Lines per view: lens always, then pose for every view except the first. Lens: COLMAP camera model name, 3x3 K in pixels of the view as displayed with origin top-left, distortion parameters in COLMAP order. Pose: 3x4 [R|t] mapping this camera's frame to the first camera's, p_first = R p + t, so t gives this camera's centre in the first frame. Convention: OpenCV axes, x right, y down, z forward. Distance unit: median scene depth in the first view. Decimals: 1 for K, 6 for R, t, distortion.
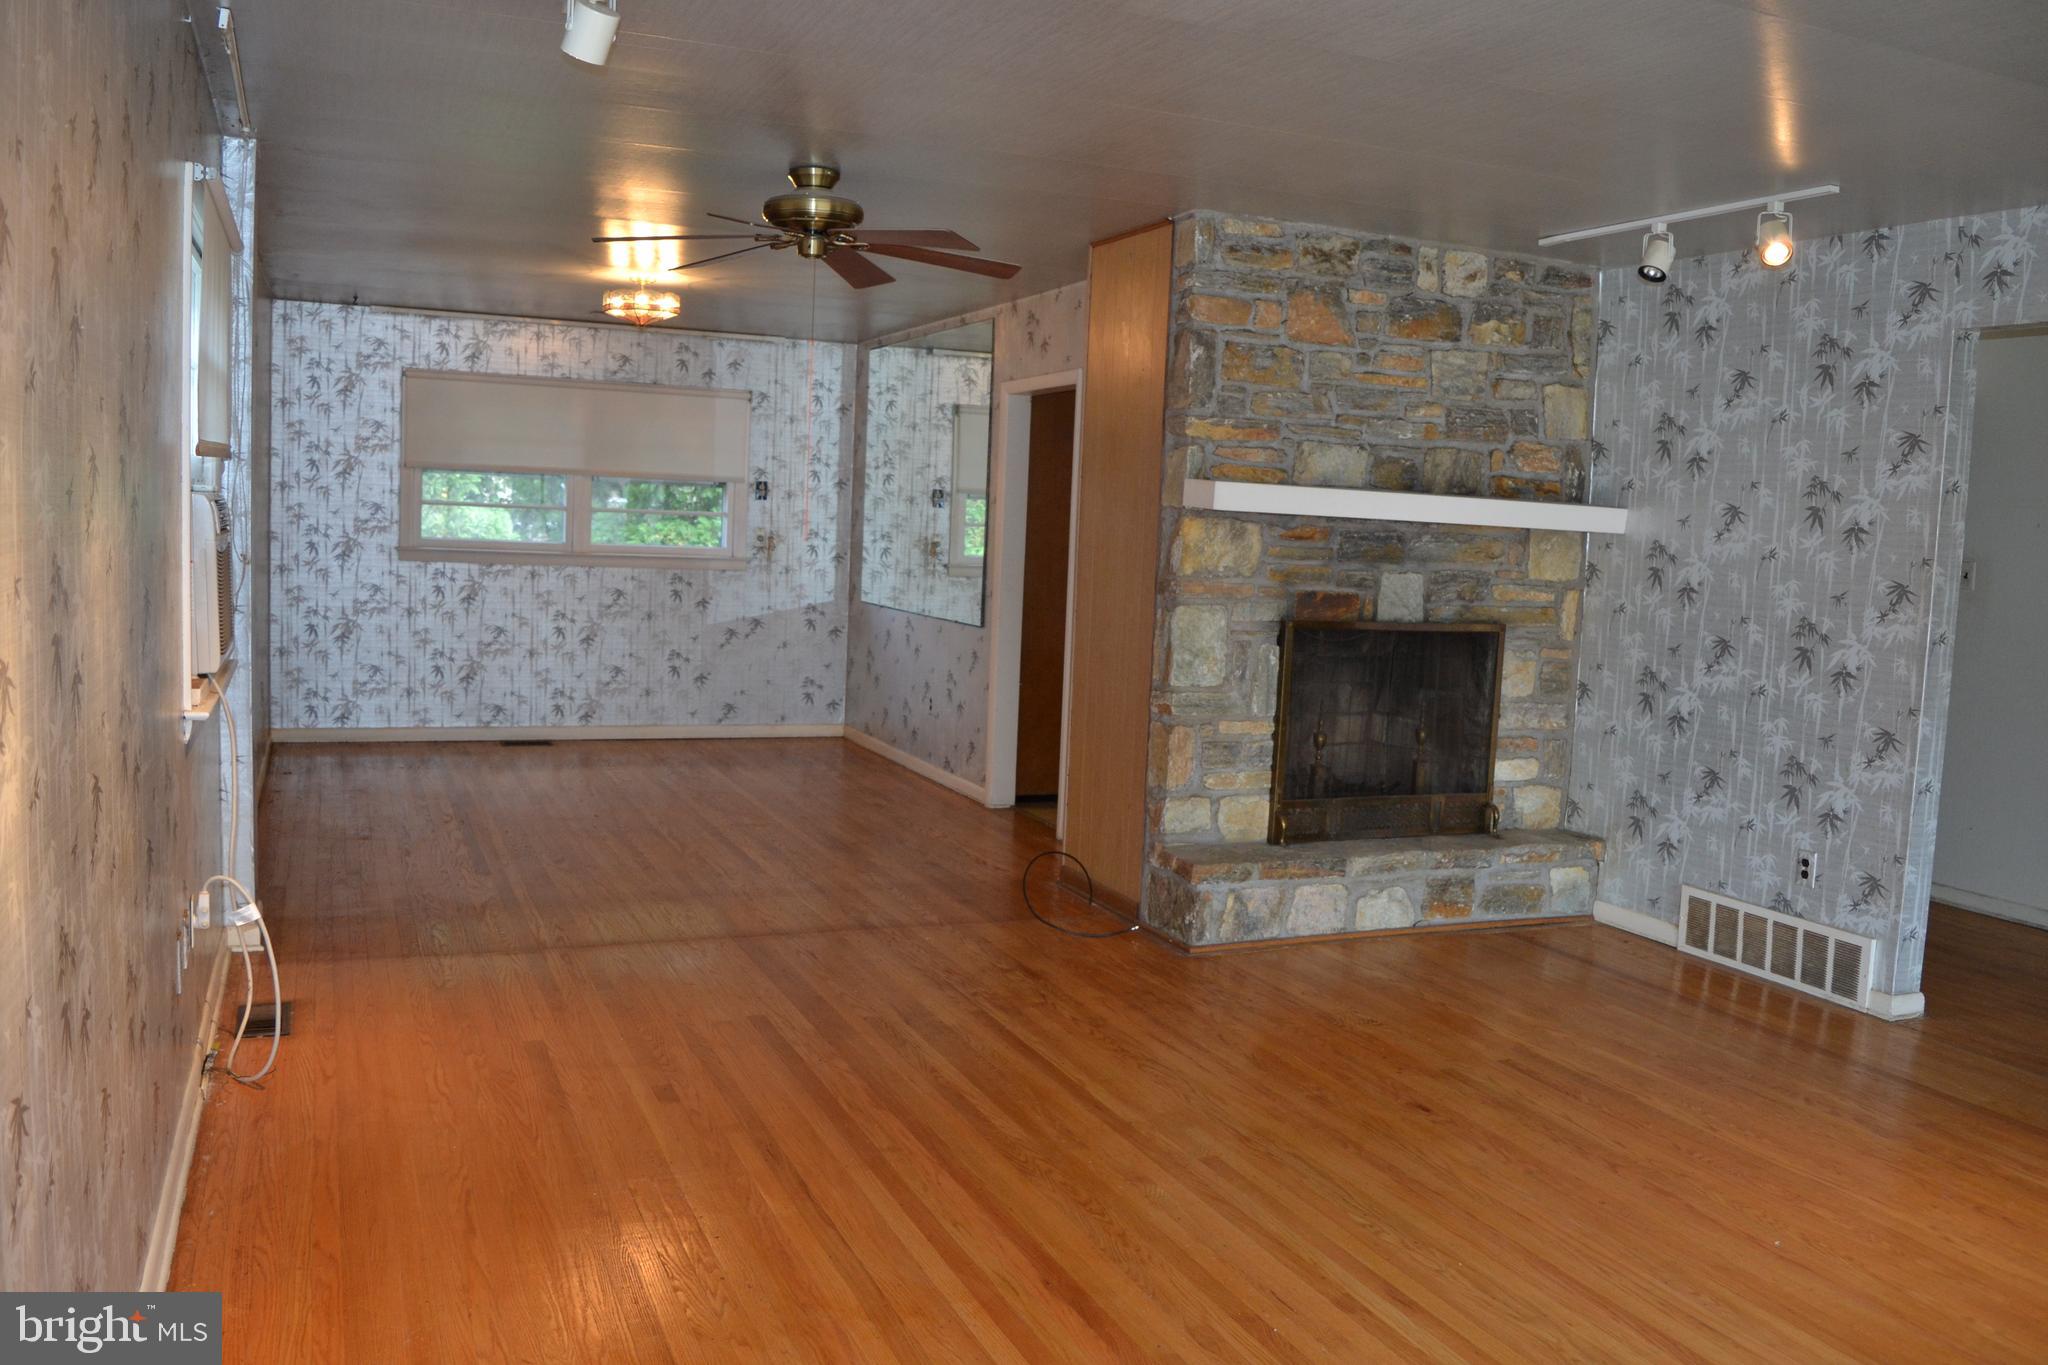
lens RADIAL K [[1630.6, 0, 1023.0], [0, 1630.6, 681.0], [0, 0, 1]] dist [-0.084395, 0.000725]
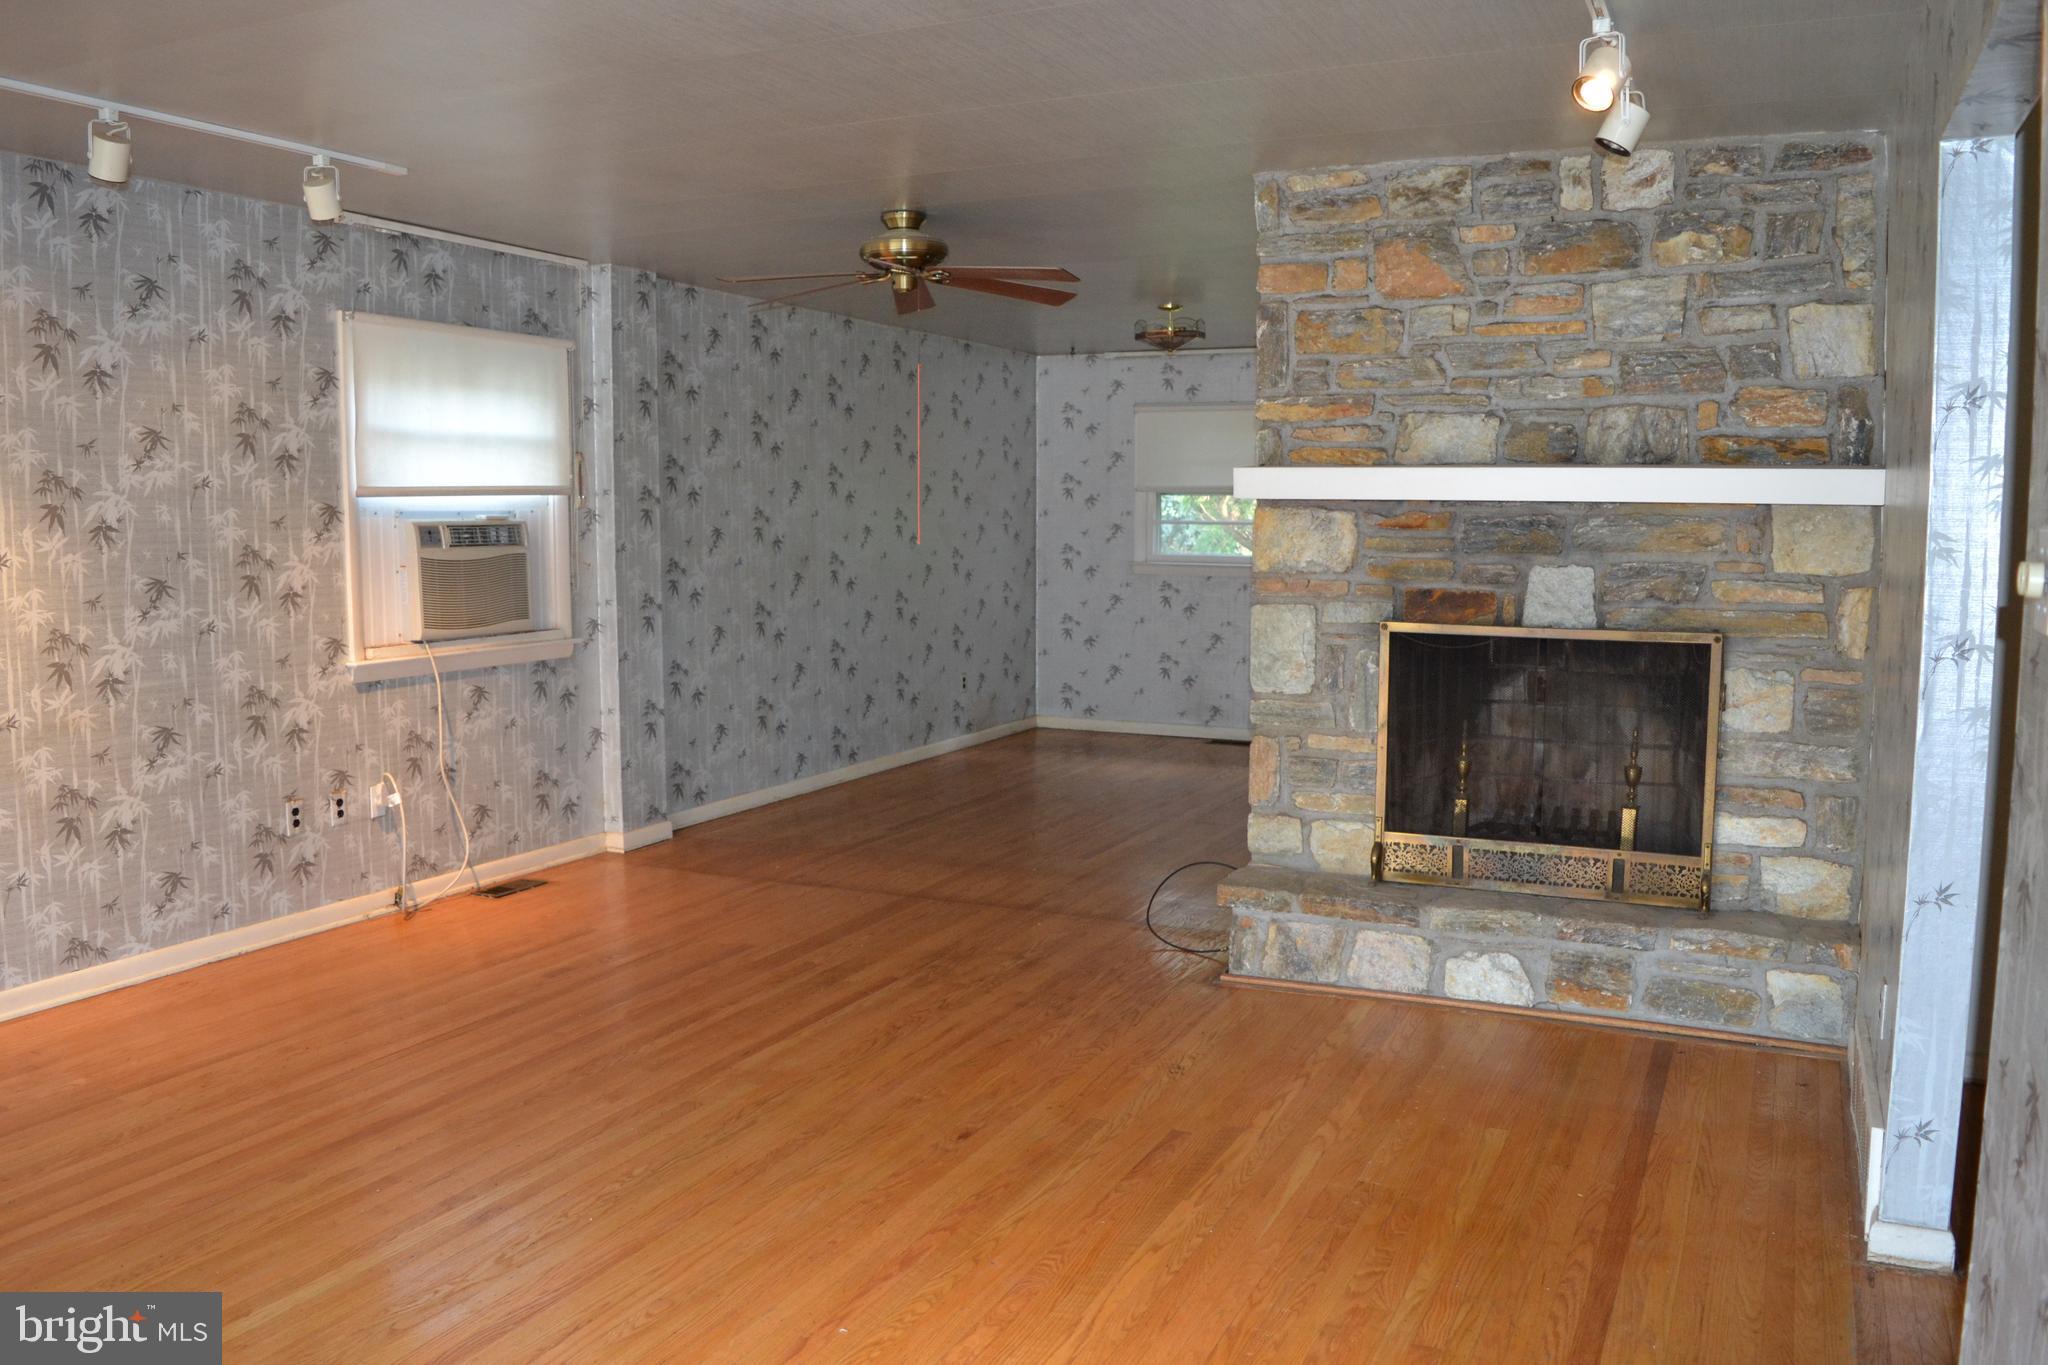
lens RADIAL K [[1630.6, 0, 1021.8], [0, 1630.6, 684.4], [0, 0, 1]] dist [-0.084395, 0.000725]
pose [[0.661386, 0.036461, -0.749159, 0.681910], [-0.048543, 0.998805, 0.005756, -0.000079], [0.748473, 0.032559, 0.662366, 0.285667]]
